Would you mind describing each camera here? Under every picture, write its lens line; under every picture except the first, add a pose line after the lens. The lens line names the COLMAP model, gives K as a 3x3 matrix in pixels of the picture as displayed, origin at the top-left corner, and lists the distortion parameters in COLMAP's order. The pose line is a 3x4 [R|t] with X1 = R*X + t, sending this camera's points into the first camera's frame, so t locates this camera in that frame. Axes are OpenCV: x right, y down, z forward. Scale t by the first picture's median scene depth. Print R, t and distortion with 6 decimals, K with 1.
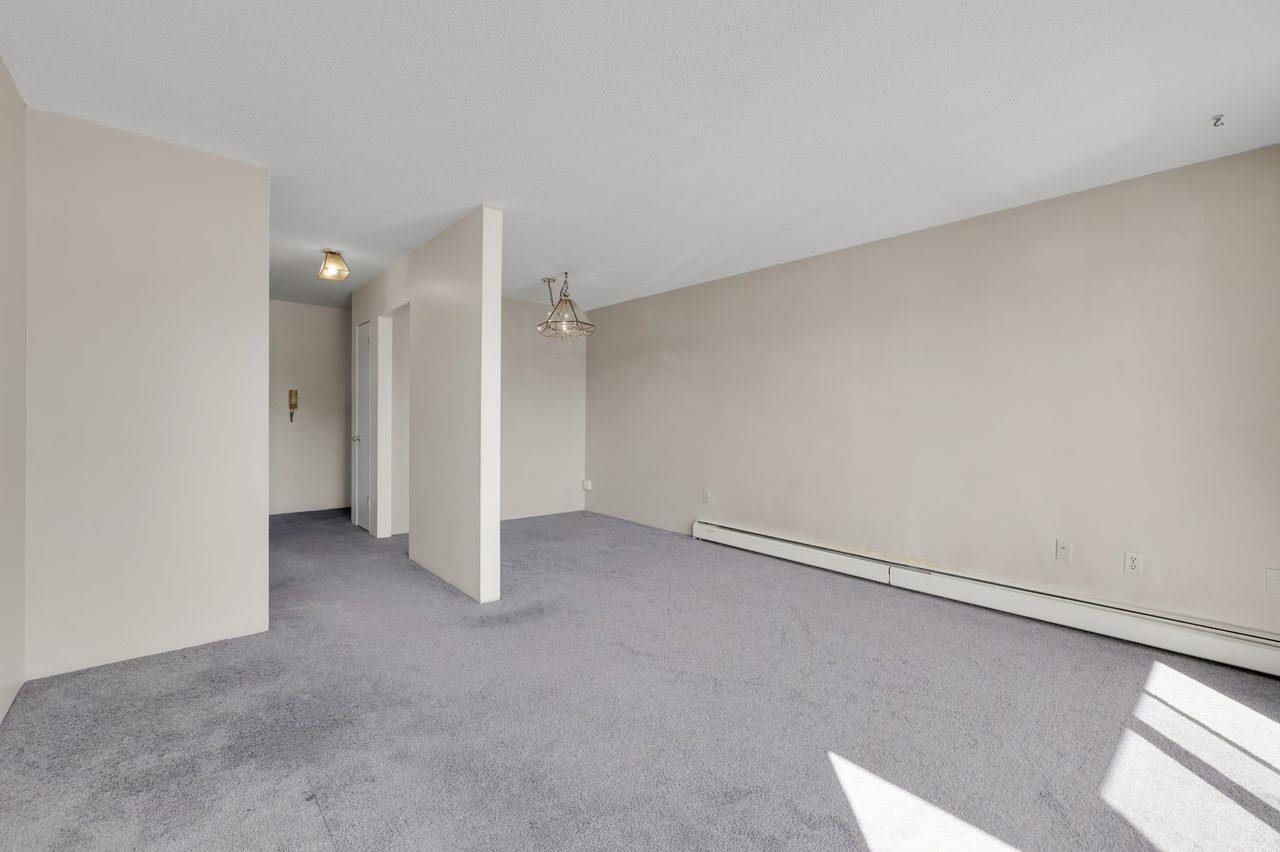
lens RADIAL K [[536.8, 0, 625.6], [0, 536.8, 418.1], [0, 0, 1]] dist [0.004609, 0.000023]
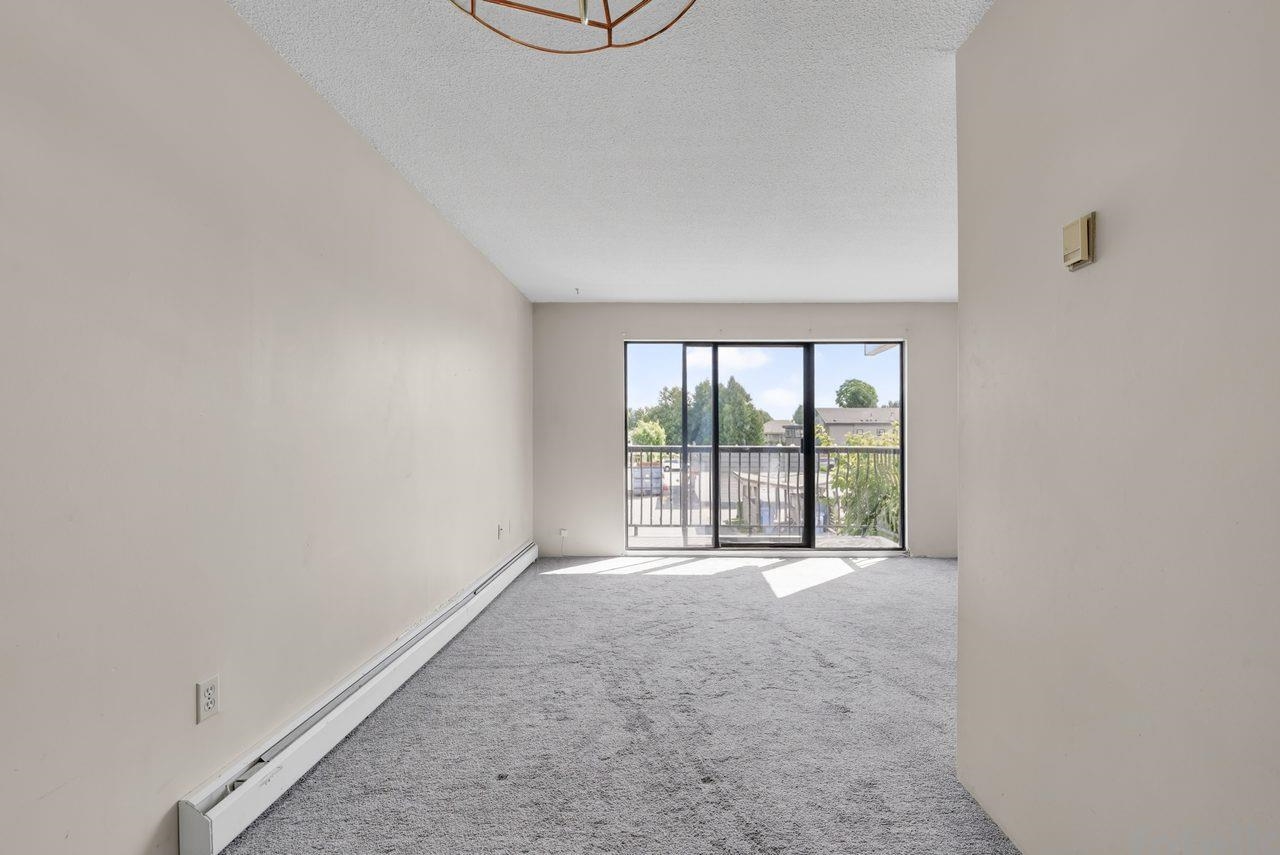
lens RADIAL K [[554.1, 0, 662.9], [0, 554.1, 438.5], [0, 0, 1]] dist [0.000092, -0.000013]
pose [[-0.761802, -0.009420, 0.647742, -0.273278], [-0.003979, 0.999943, 0.009862, -0.004037], [-0.647798, 0.004936, -0.761796, 1.205681]]
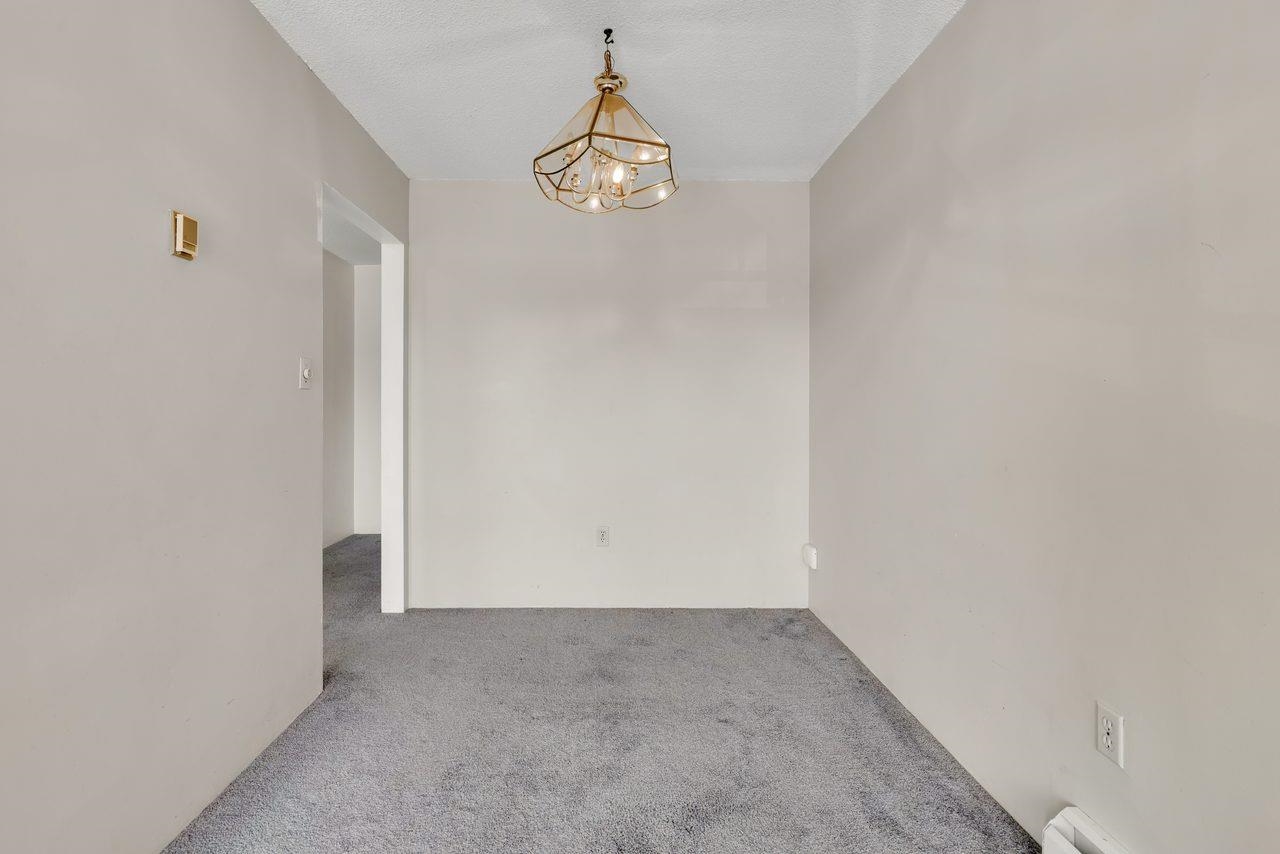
lens RADIAL K [[580.5, 0, 618.6], [0, 580.5, 405.9], [0, 0, 1]] dist [0.002608, 0.000203]
pose [[0.769040, -0.005581, -0.639176, 0.169376], [0.001813, 0.999977, -0.006550, -0.000890], [0.639198, 0.003879, 0.769033, 0.740101]]
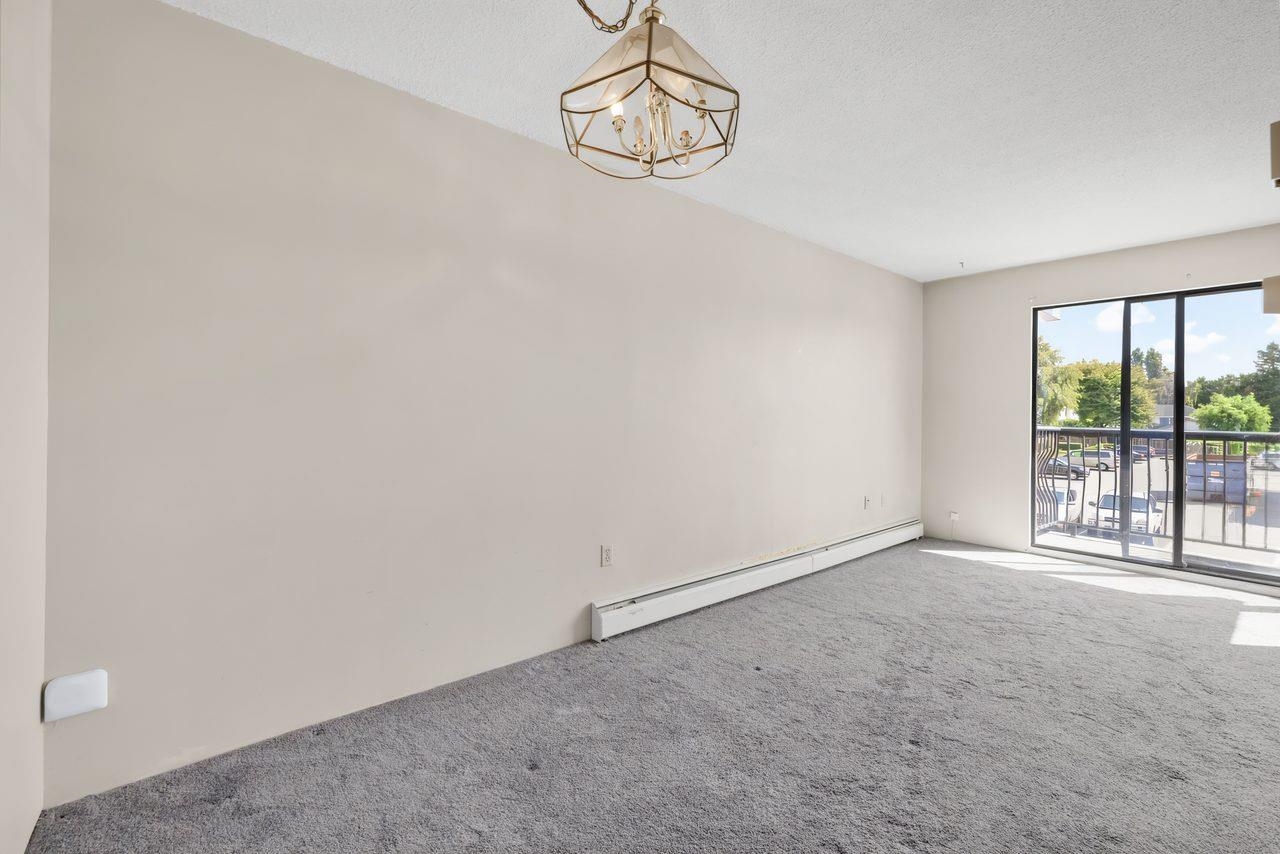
lens RADIAL K [[538.7, 0, 641.6], [0, 538.7, 414.5], [0, 0, 1]] dist [0.001296, 0.000184]
pose [[0.001256, -0.010926, 0.999940, -0.453511], [-0.006680, 0.999918, 0.010935, -0.006419], [-0.999977, -0.006693, 0.001183, 1.087048]]
